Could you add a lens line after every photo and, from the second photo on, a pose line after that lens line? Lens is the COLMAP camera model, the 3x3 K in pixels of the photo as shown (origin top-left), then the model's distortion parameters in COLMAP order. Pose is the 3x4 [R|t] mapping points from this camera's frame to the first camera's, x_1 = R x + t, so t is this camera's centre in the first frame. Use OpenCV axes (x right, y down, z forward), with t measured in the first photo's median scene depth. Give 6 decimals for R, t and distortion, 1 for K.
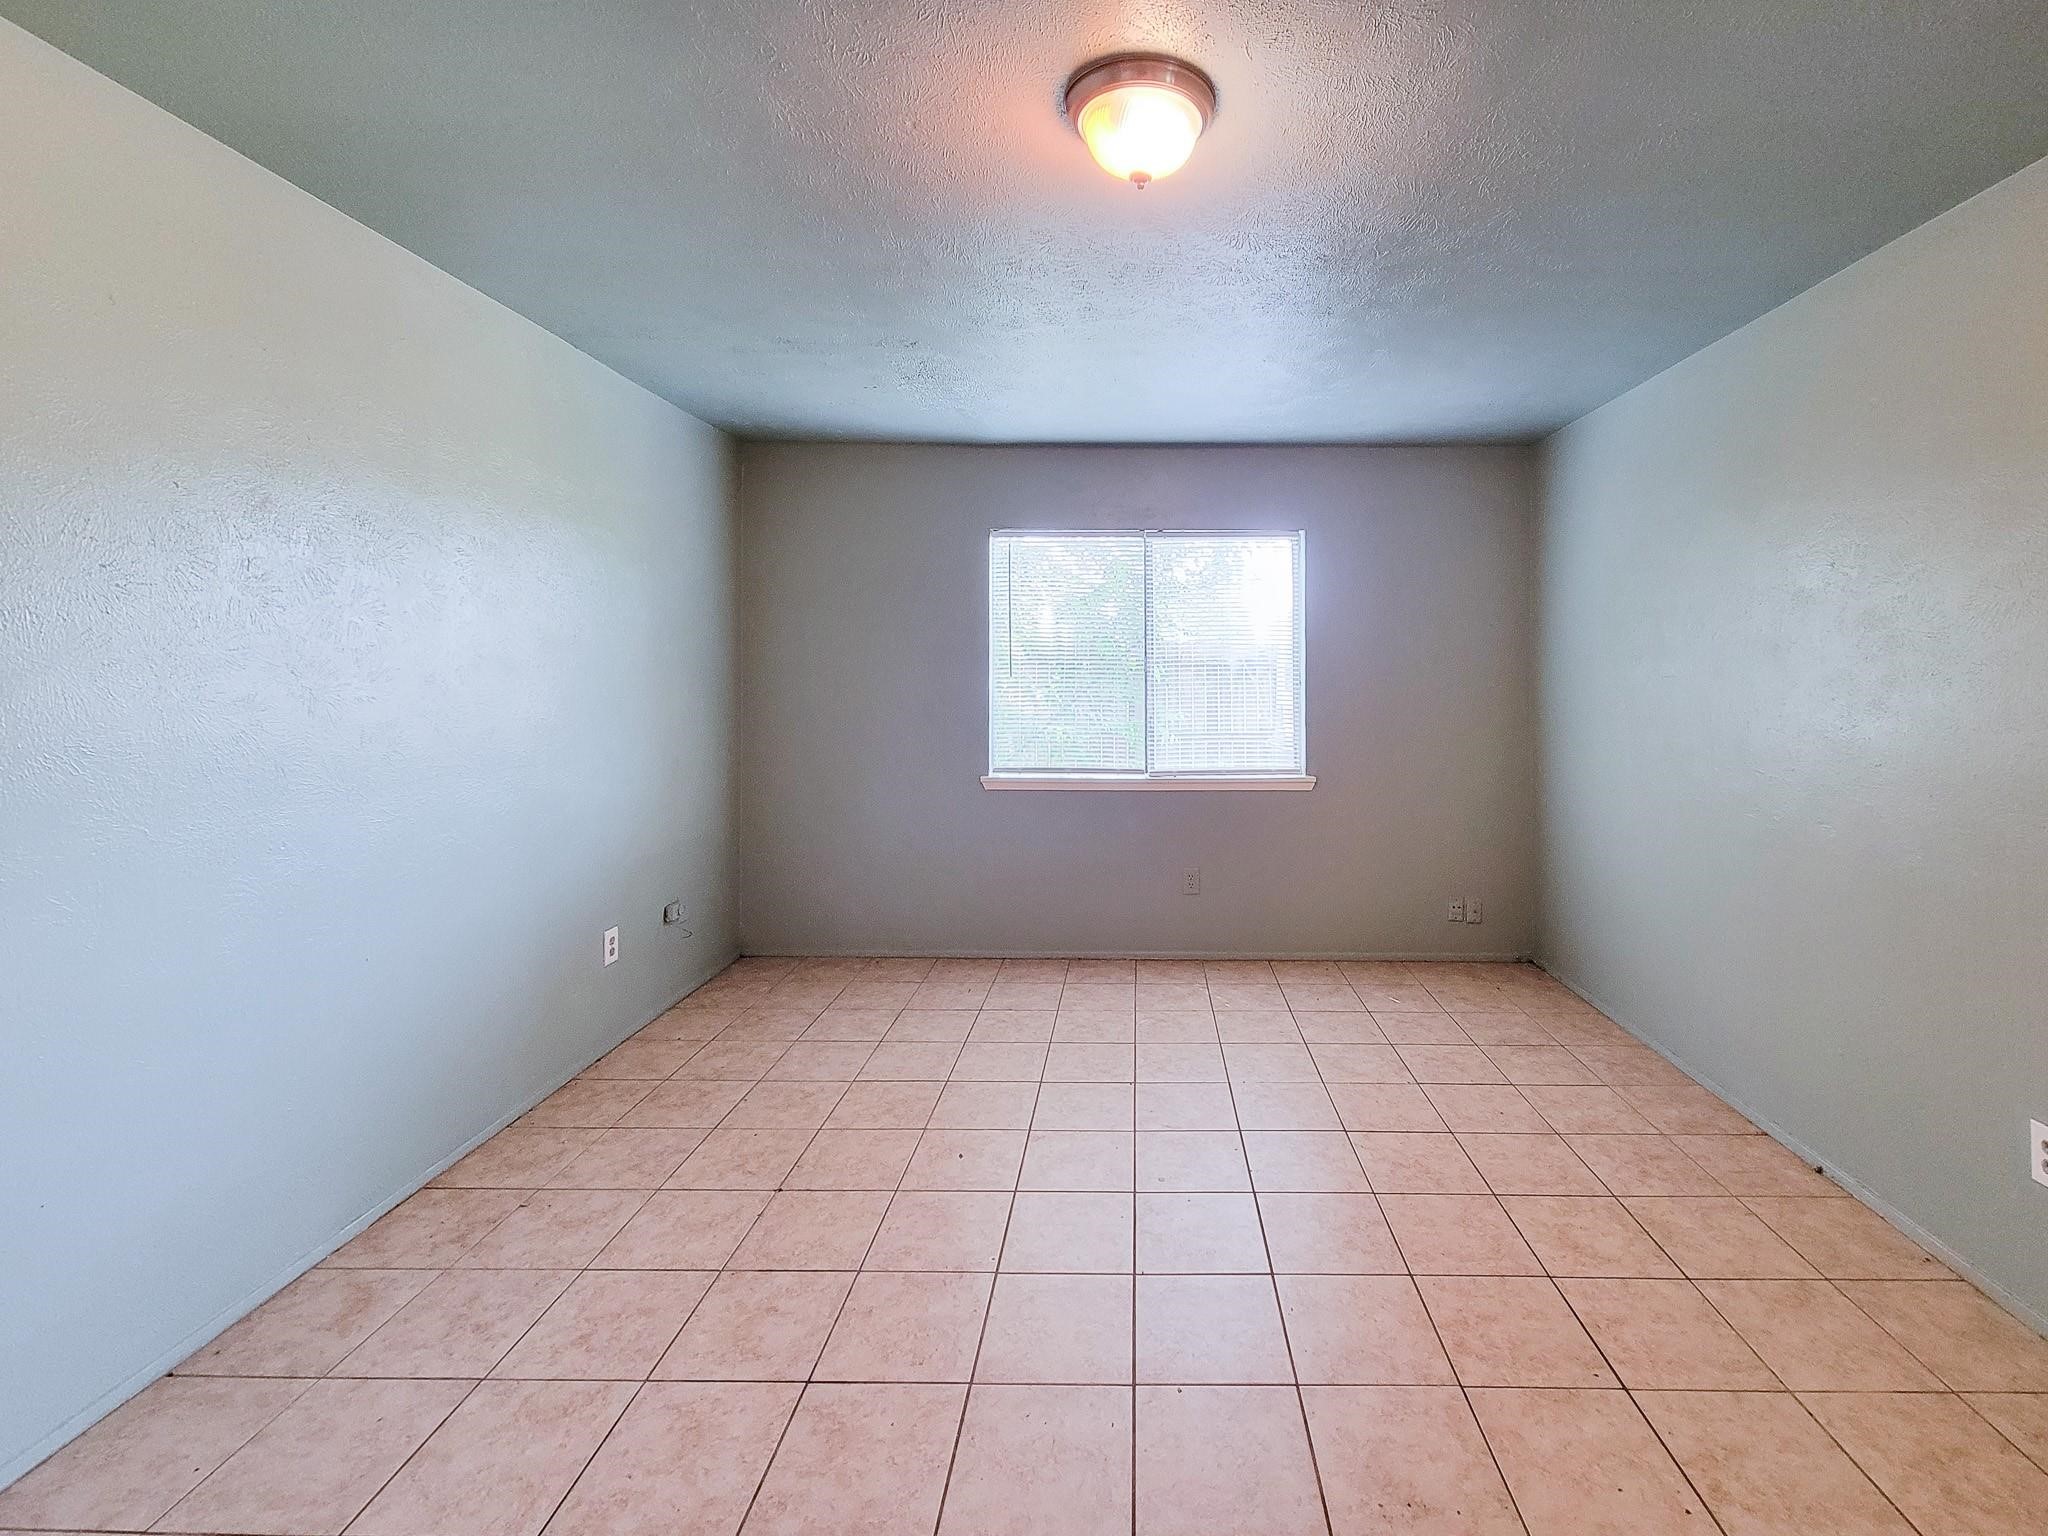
lens RADIAL K [[870.4, 0, 1024.0], [0, 870.4, 675.5], [0, 0, 1]] dist [-0.000127, -0.000505]
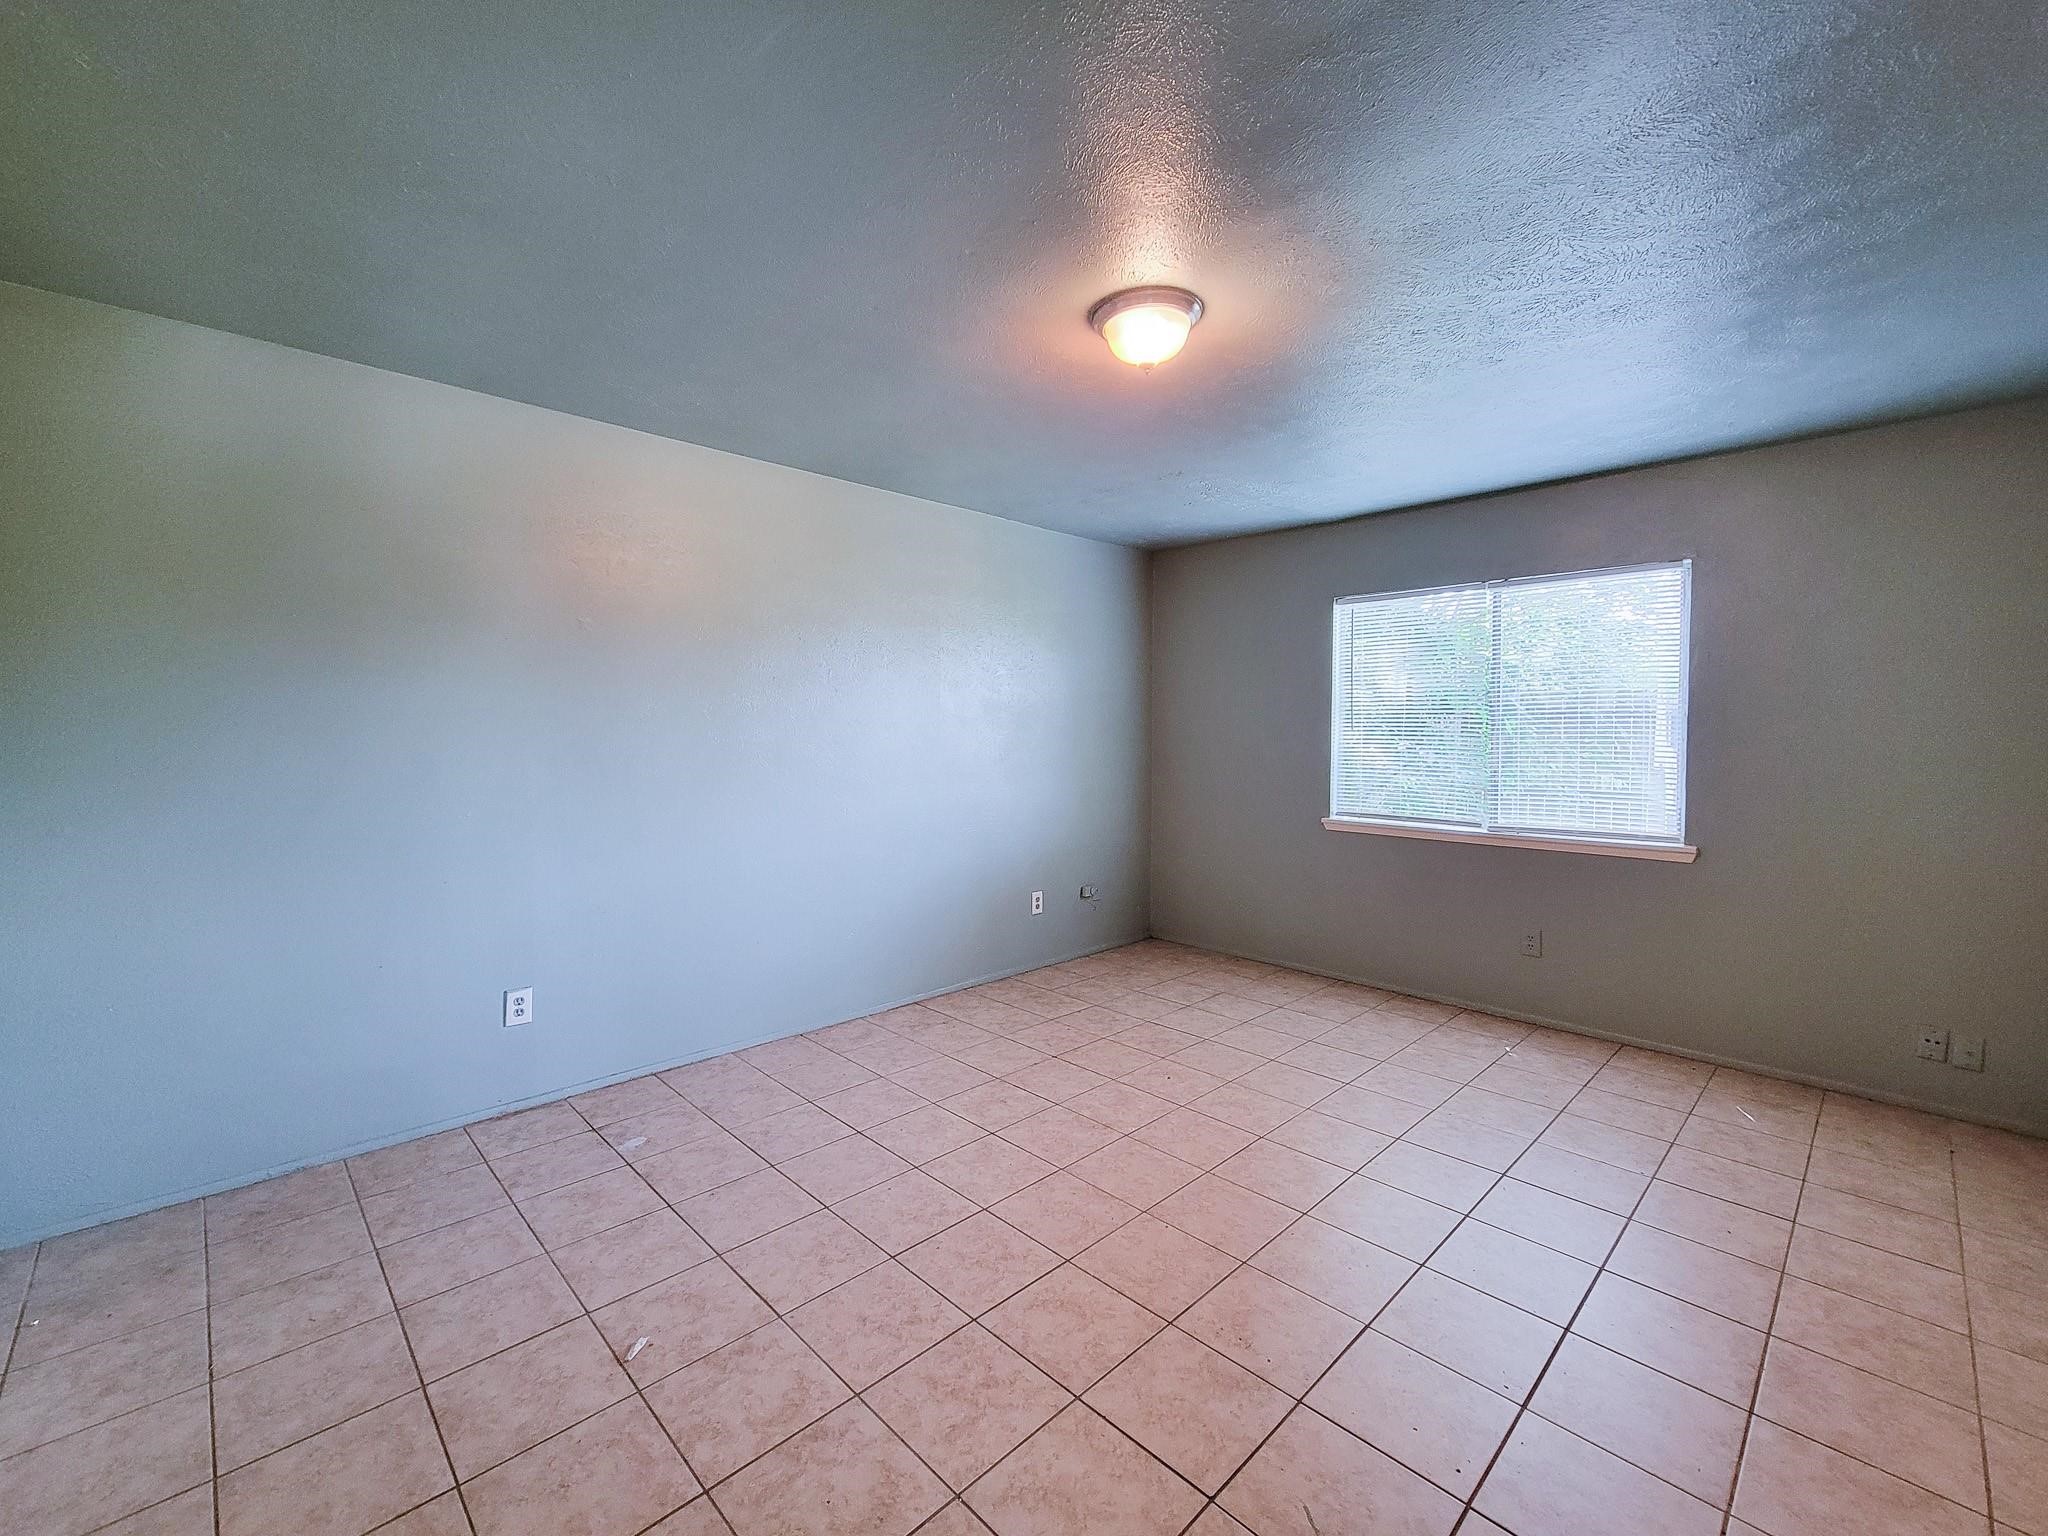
lens RADIAL K [[845.2, 0, 1022.6], [0, 845.2, 774.0], [0, 0, 1]] dist [-0.002245, -0.000978]
pose [[0.700490, 0.037337, -0.712685, 0.483624], [-0.006289, 0.998915, 0.046151, 0.010543], [0.713634, -0.027846, 0.699965, -0.056104]]
